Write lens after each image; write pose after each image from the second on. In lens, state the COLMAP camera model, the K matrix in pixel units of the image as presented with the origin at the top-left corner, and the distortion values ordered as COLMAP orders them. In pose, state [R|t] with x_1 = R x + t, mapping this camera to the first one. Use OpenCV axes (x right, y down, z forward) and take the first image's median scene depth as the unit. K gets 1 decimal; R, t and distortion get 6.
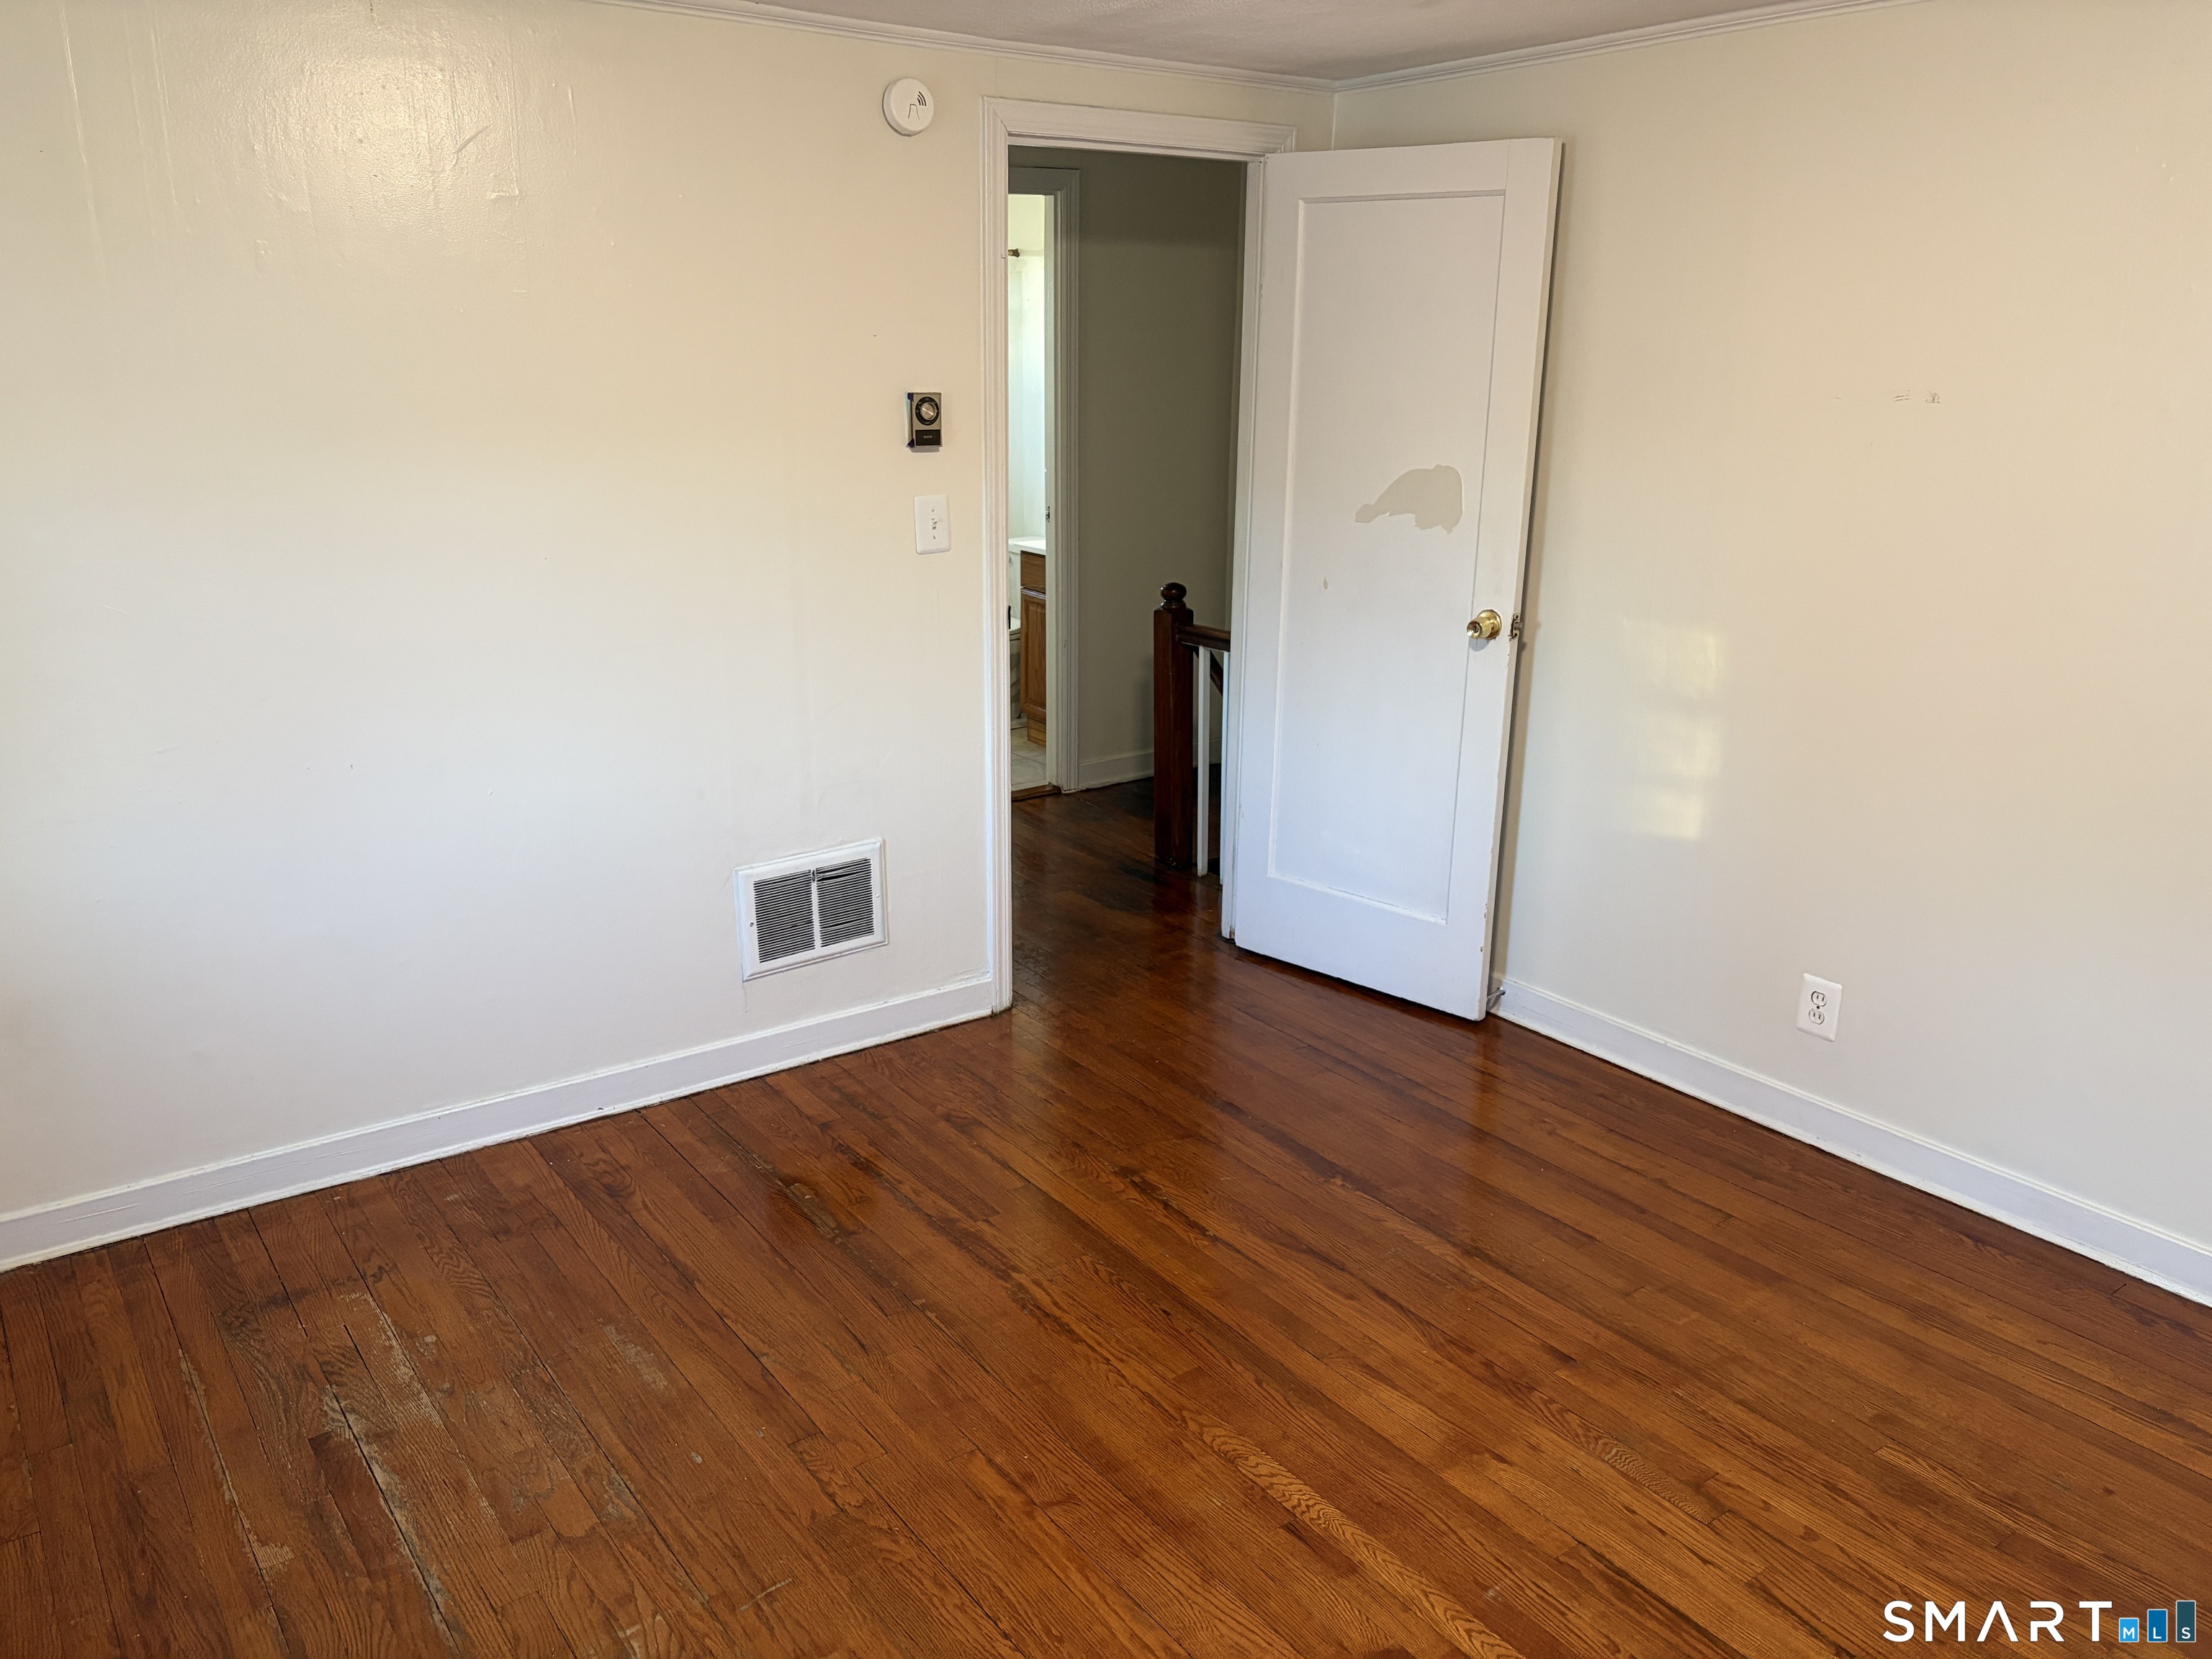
lens RADIAL K [[1664.4, 0, 1105.7], [0, 1664.4, 882.0], [0, 0, 1]] dist [-0.005157, -0.001632]
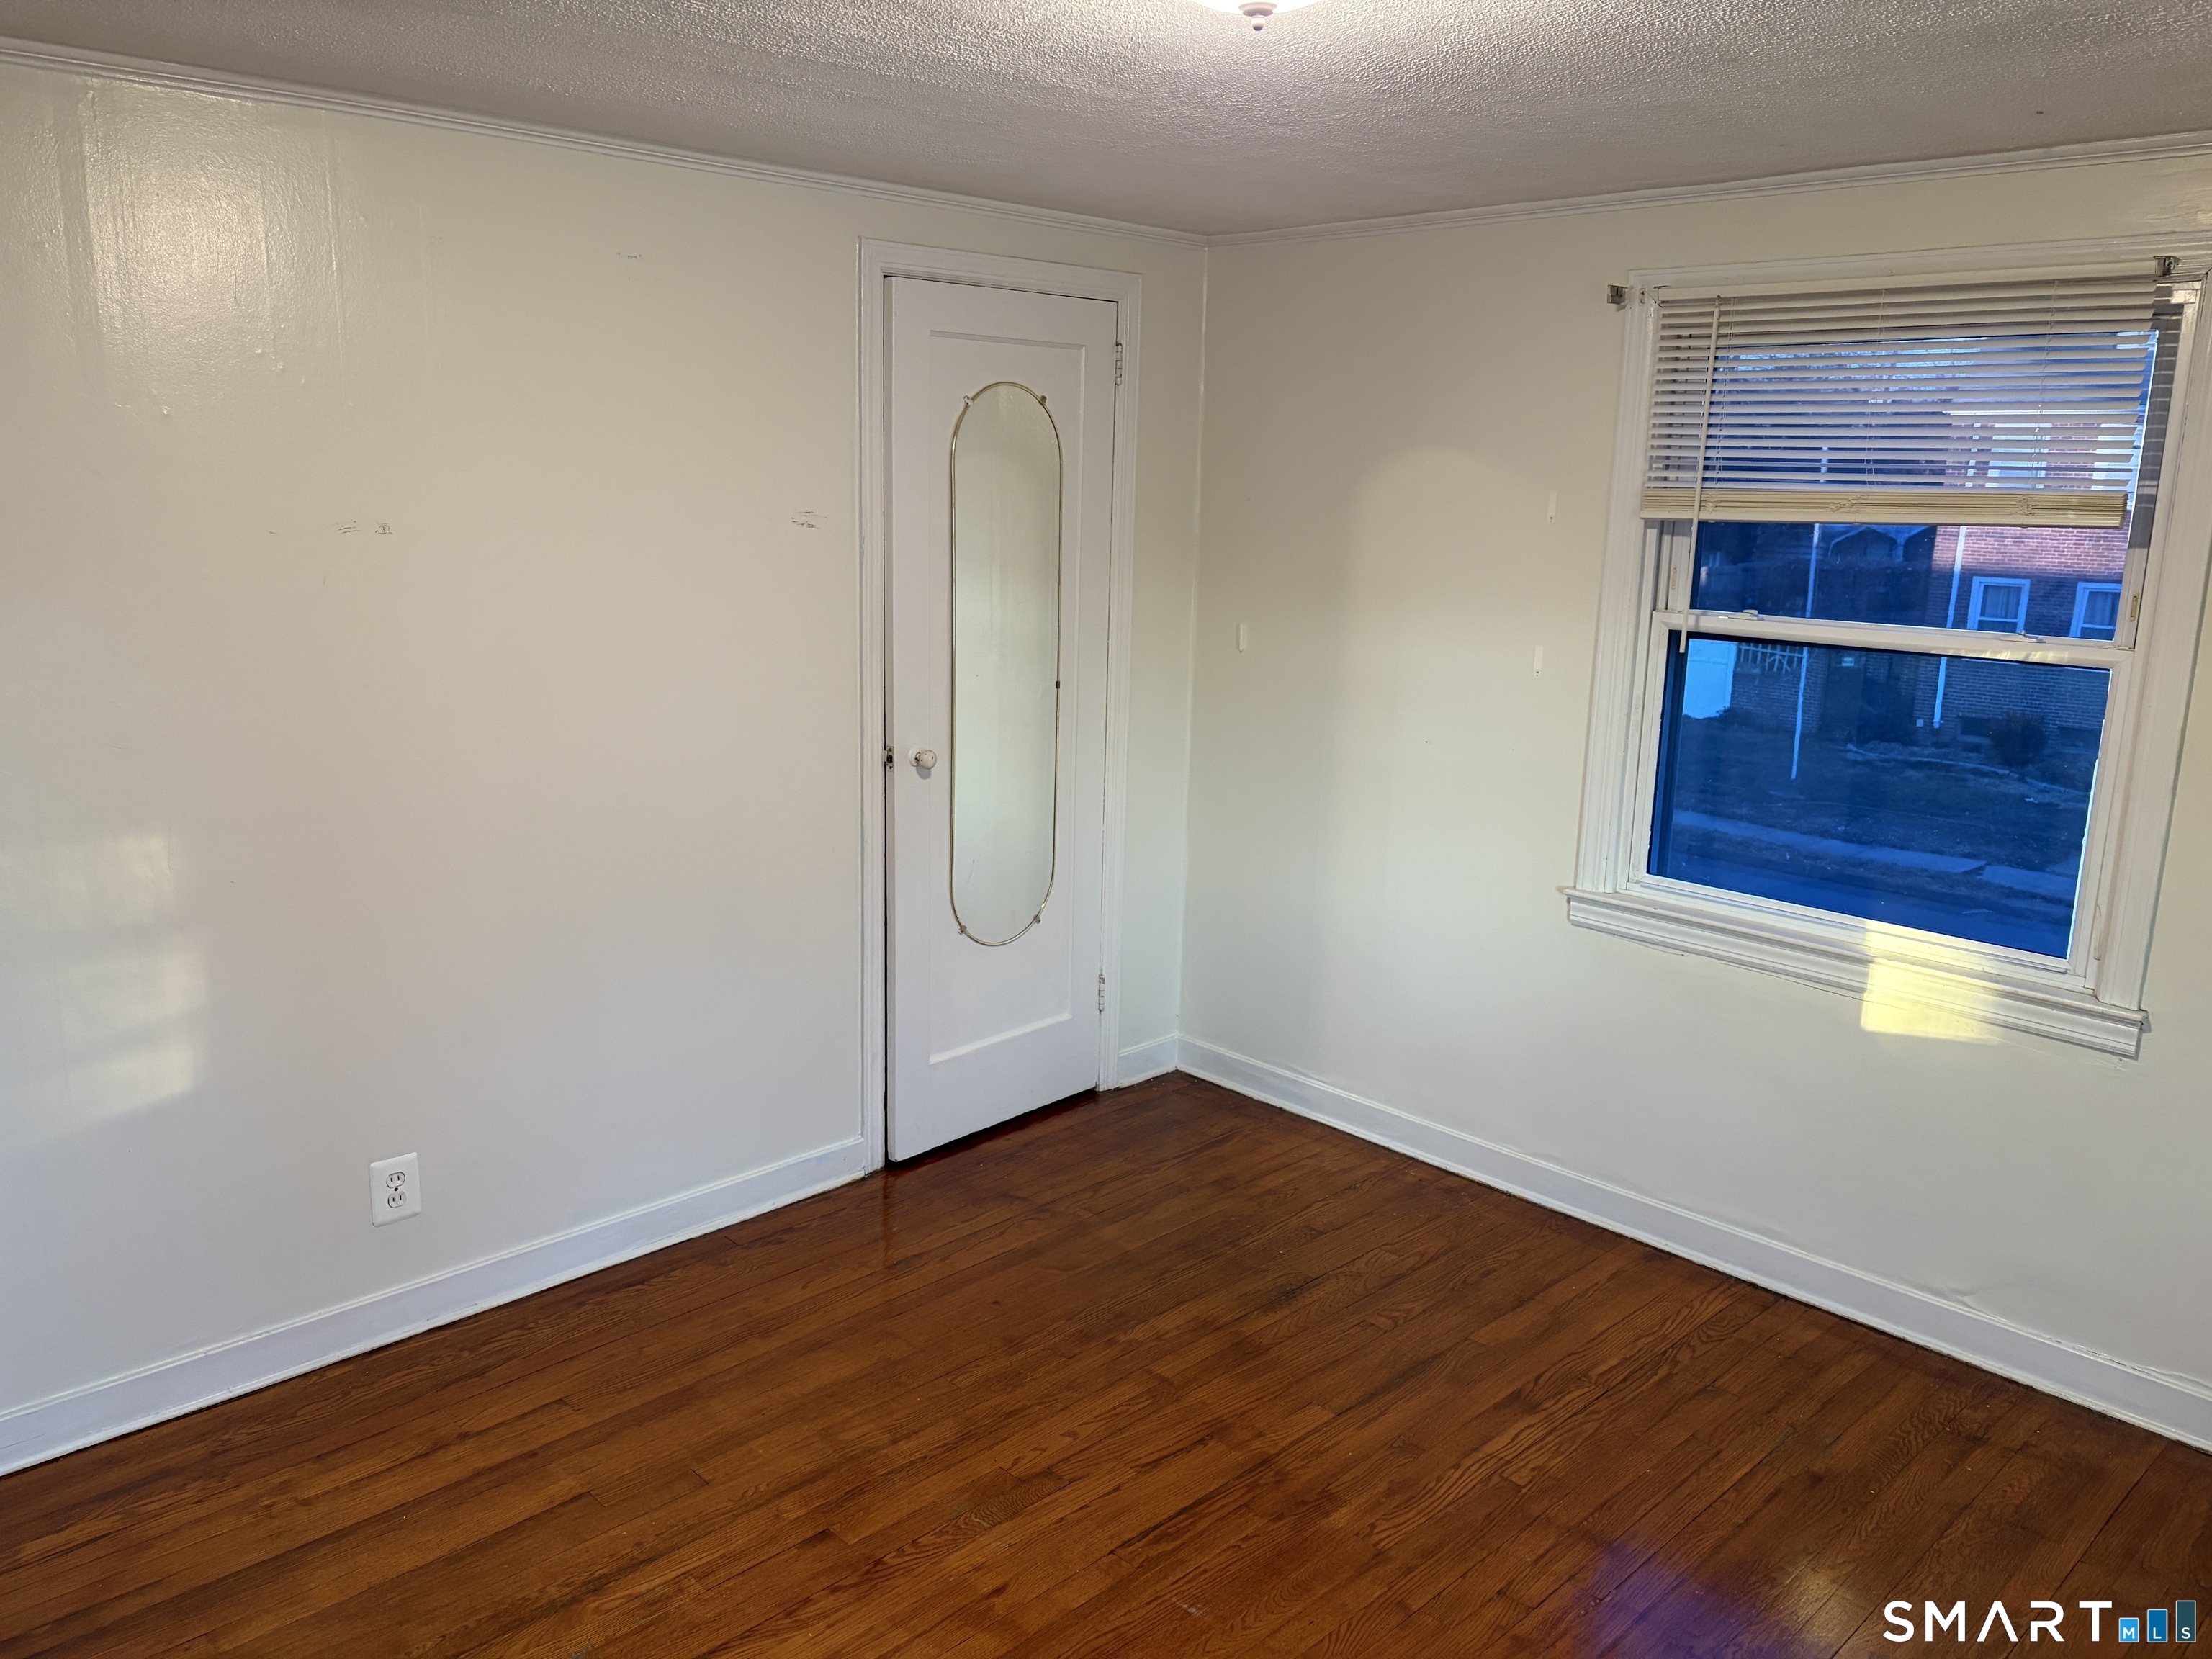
lens RADIAL K [[1692.4, 0, 1106.0], [0, 1692.4, 829.5], [0, 0, 1]] dist [0.058508, -0.043453]
pose [[-0.141342, -0.217451, 0.965783, -0.571053], [0.291036, 0.923339, 0.250487, -0.267868], [-0.946214, 0.316482, -0.067221, 0.753332]]
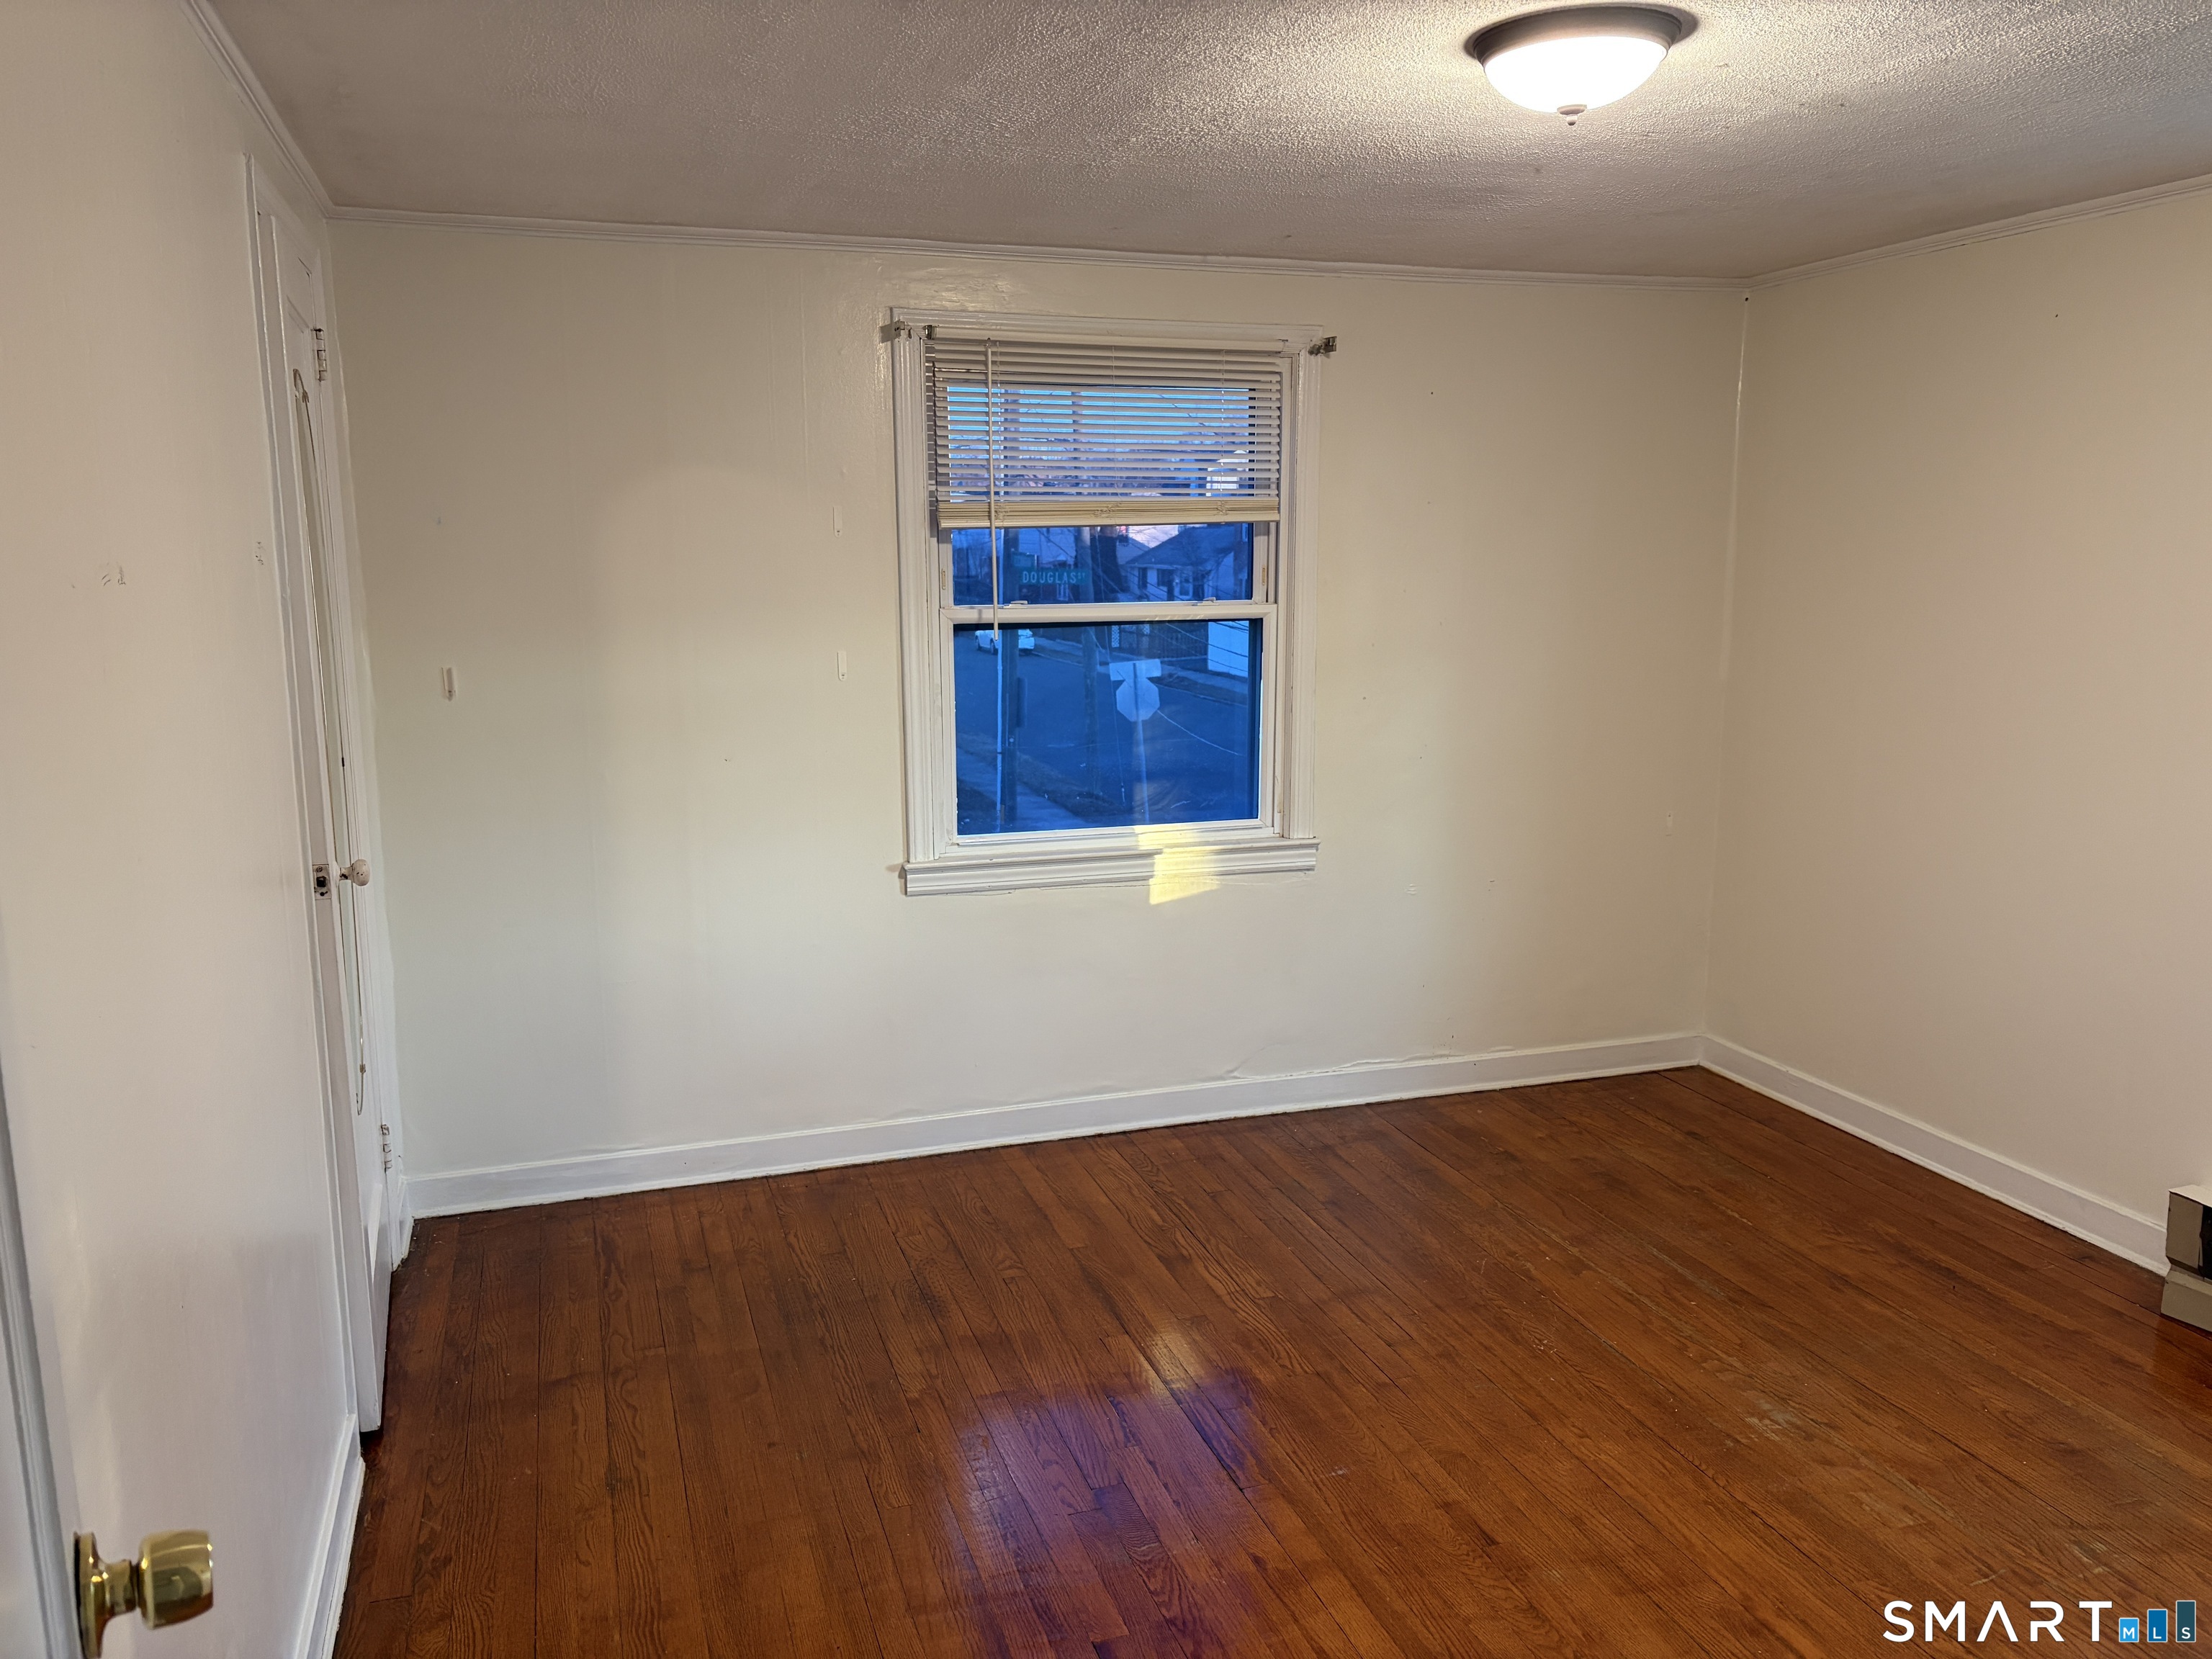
lens RADIAL K [[1687.9, 0, 1111.7], [0, 1687.9, 834.1], [0, 0, 1]] dist [0.102165, -0.130320]
pose [[-0.953008, -0.056163, 0.297694, 0.031839], [0.094391, 0.878700, 0.467950, -0.471545], [-0.287865, 0.474060, -0.832106, 1.469389]]
